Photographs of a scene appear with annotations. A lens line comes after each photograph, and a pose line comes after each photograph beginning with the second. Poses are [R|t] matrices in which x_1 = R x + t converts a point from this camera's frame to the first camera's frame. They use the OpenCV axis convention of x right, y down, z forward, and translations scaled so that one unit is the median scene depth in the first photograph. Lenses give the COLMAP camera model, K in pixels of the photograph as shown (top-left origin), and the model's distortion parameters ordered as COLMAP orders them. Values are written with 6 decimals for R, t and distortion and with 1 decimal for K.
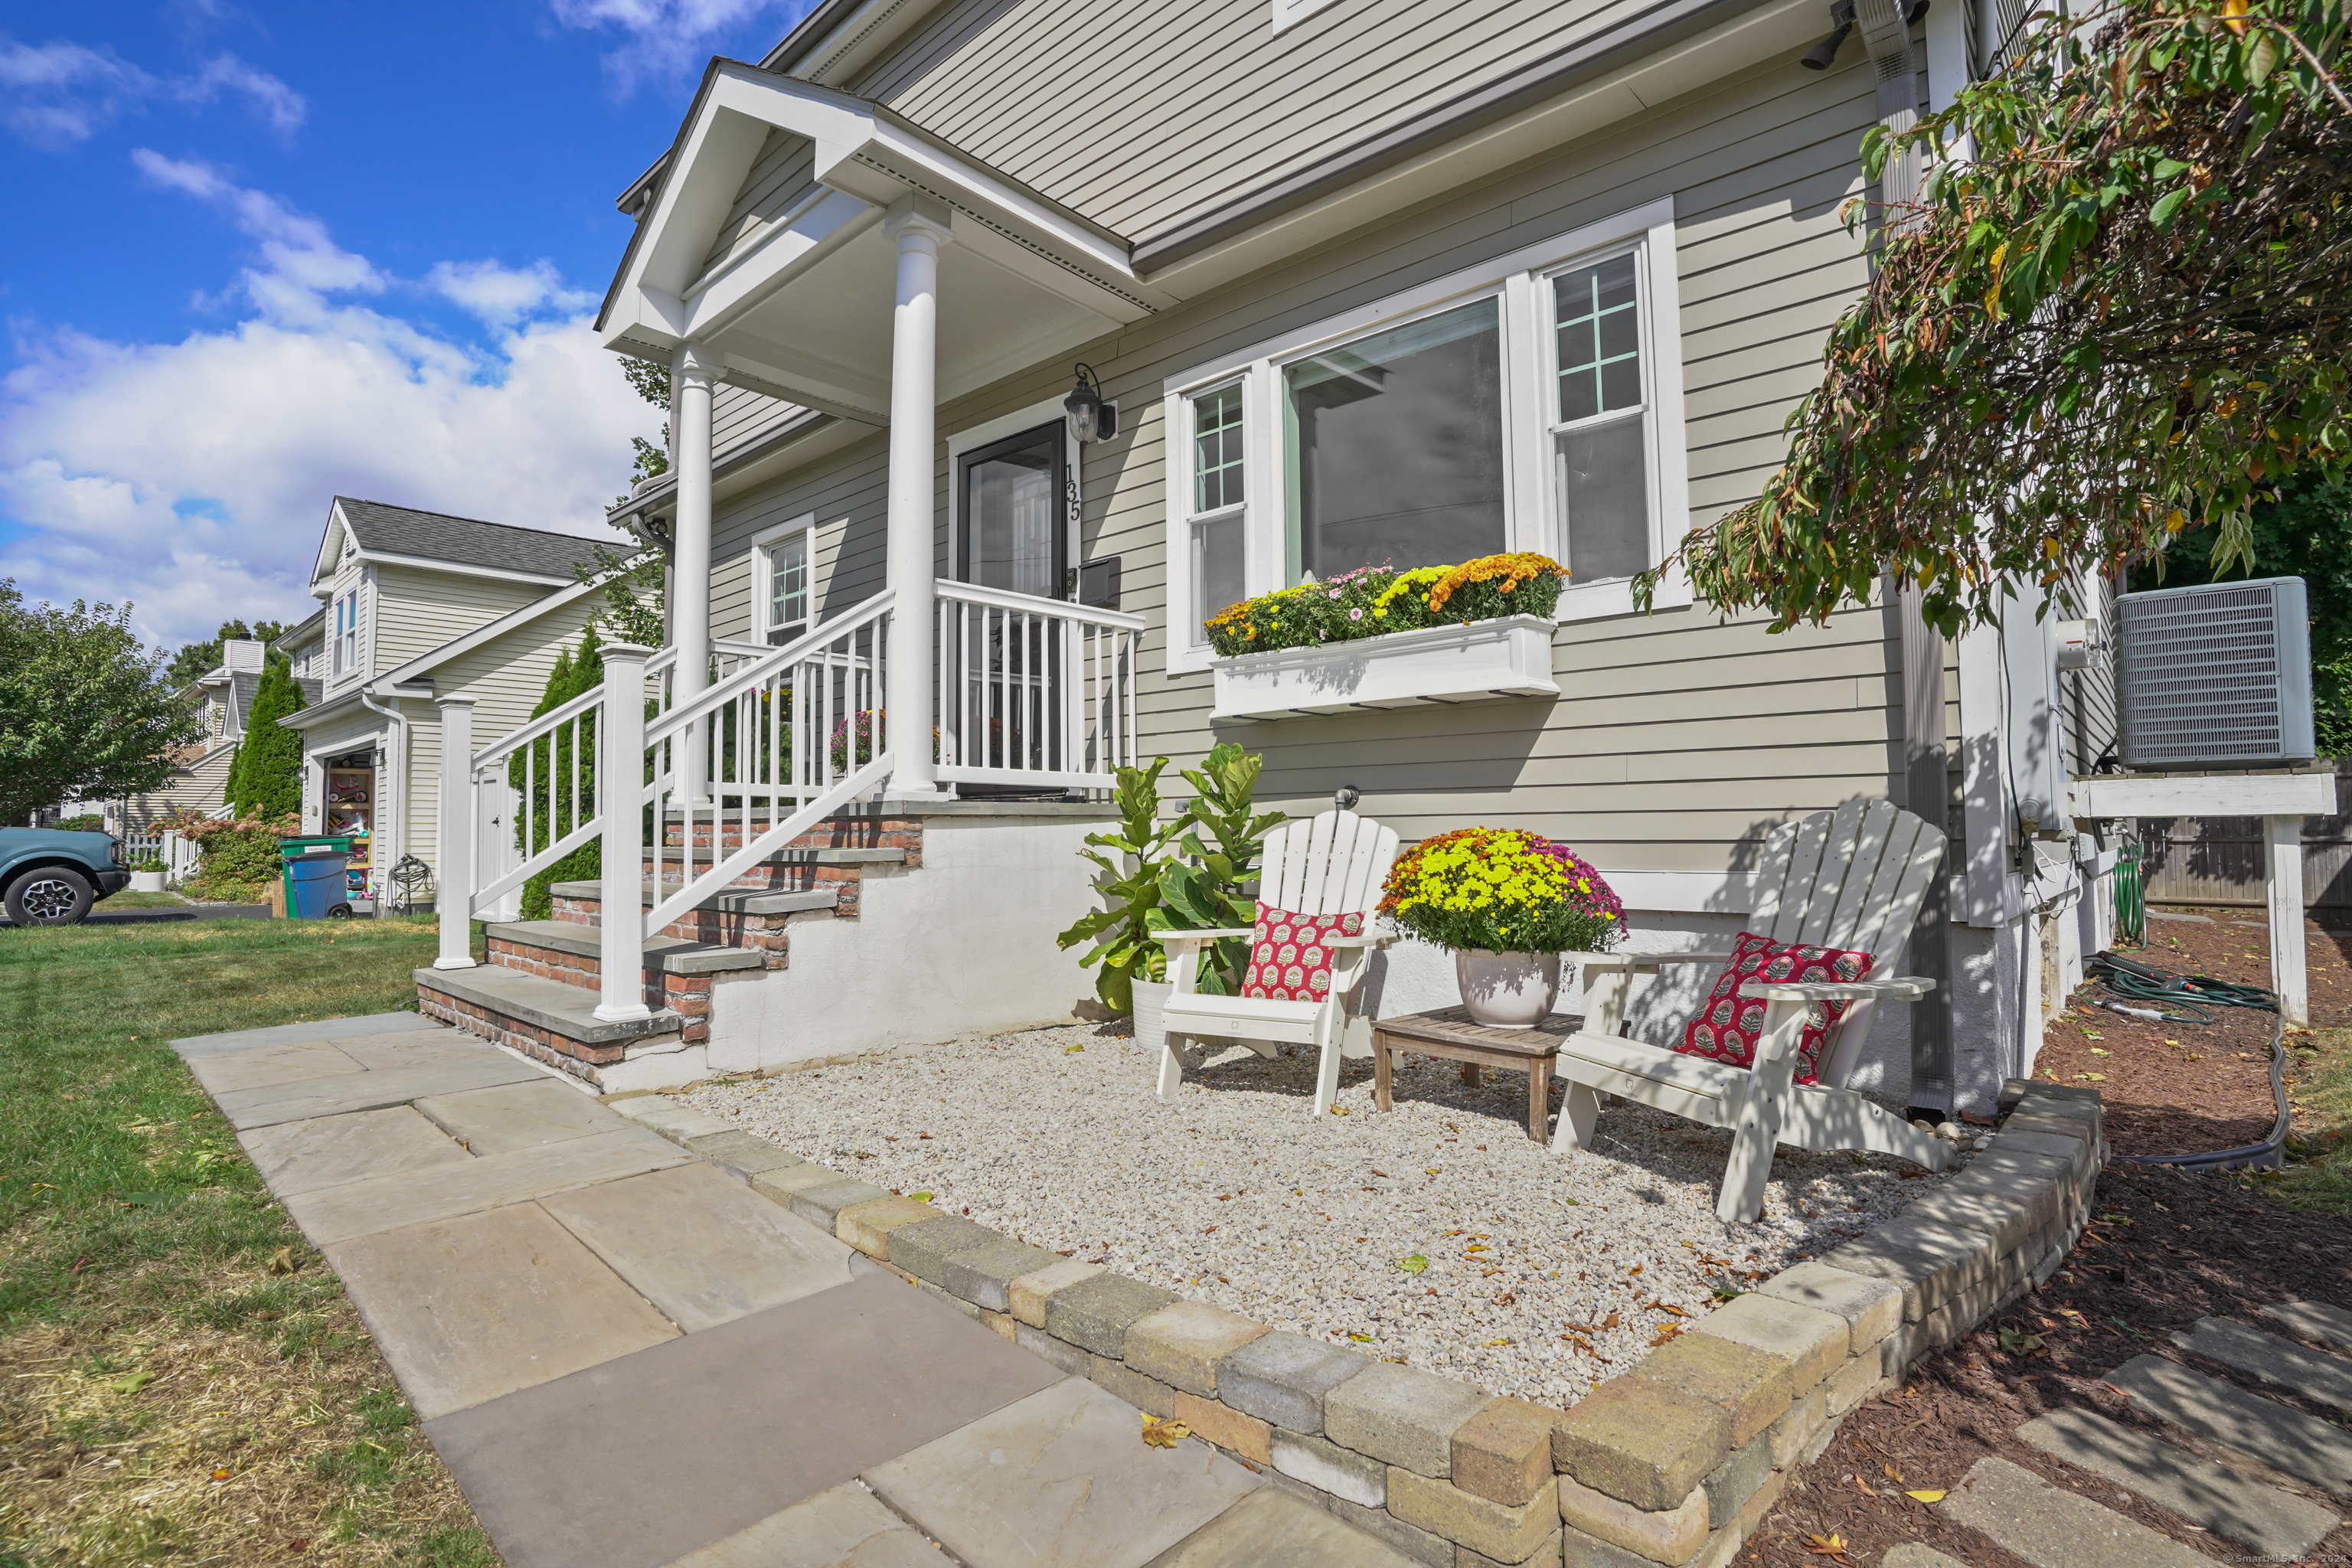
lens RADIAL K [[1163.6, 0, 1168.3], [0, 1163.6, 742.4], [0, 0, 1]] dist [-0.037362, 0.000442]
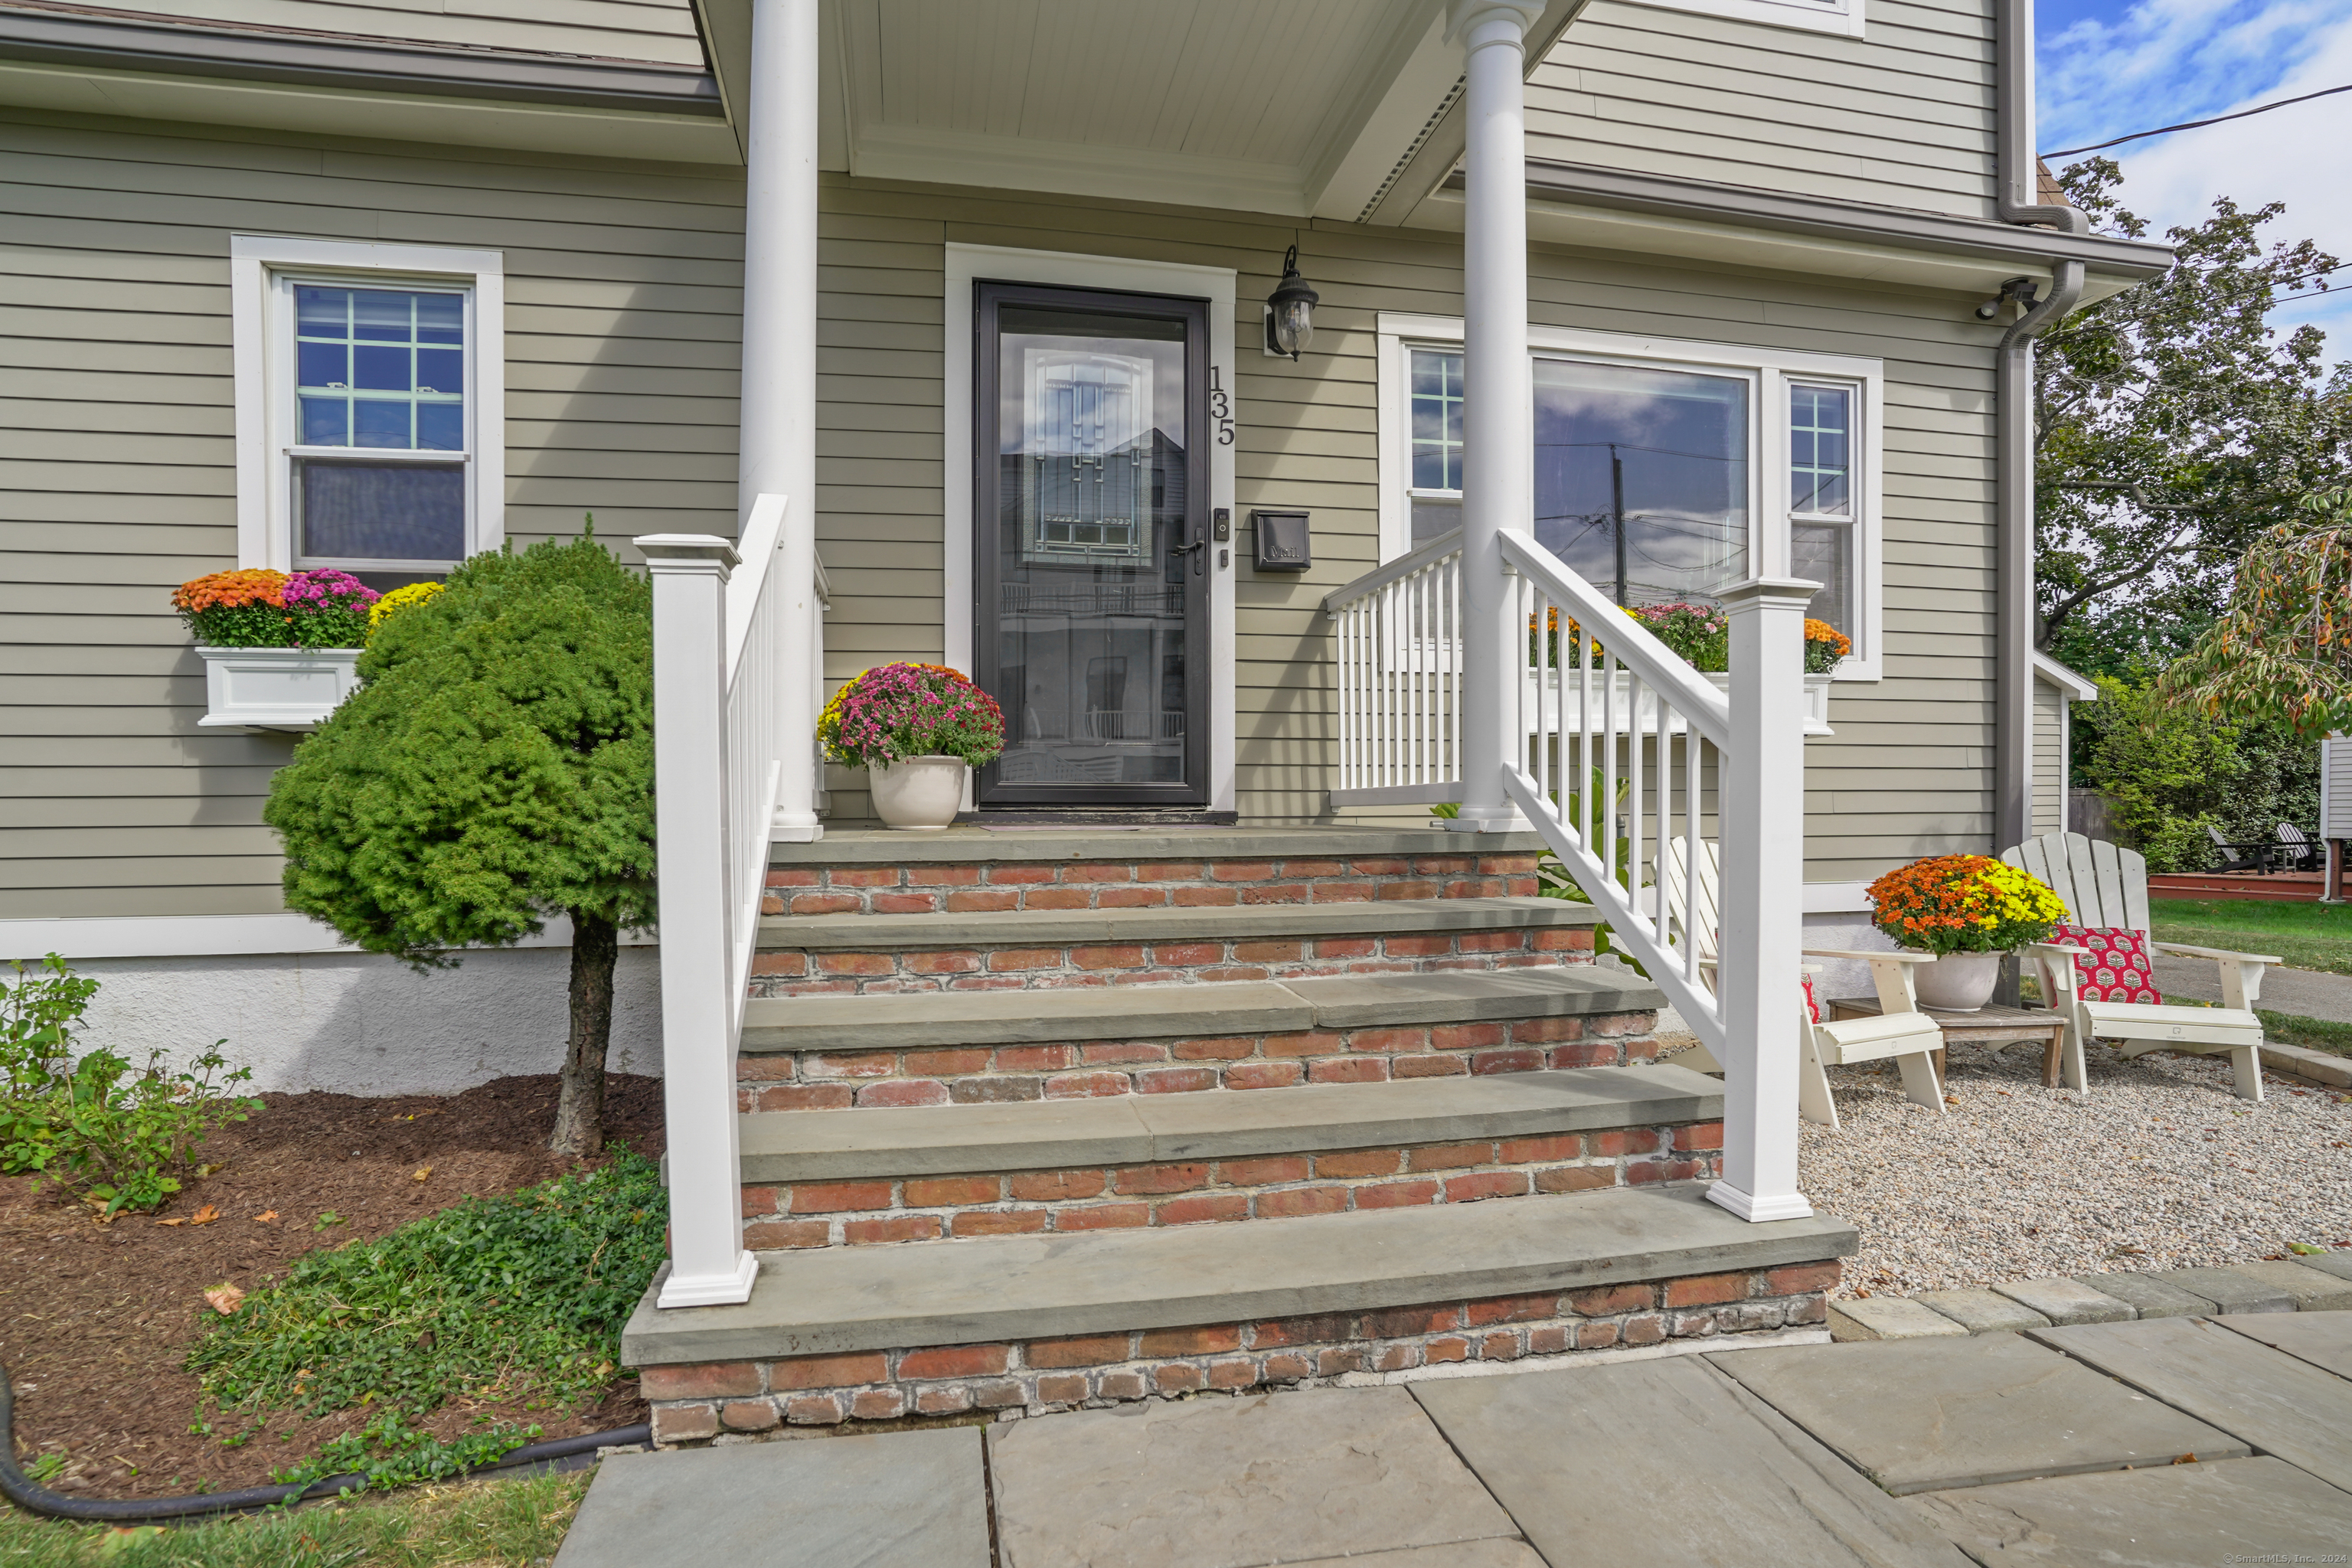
lens RADIAL K [[1167.4, 0, 1157.0], [0, 1167.4, 829.4], [0, 0, 1]] dist [-0.058951, 0.018549]
pose [[0.583200, -0.014601, 0.812197, -0.903159], [-0.060386, 0.996293, 0.061271, 0.016956], [-0.810081, -0.084779, 0.580157, 0.729493]]
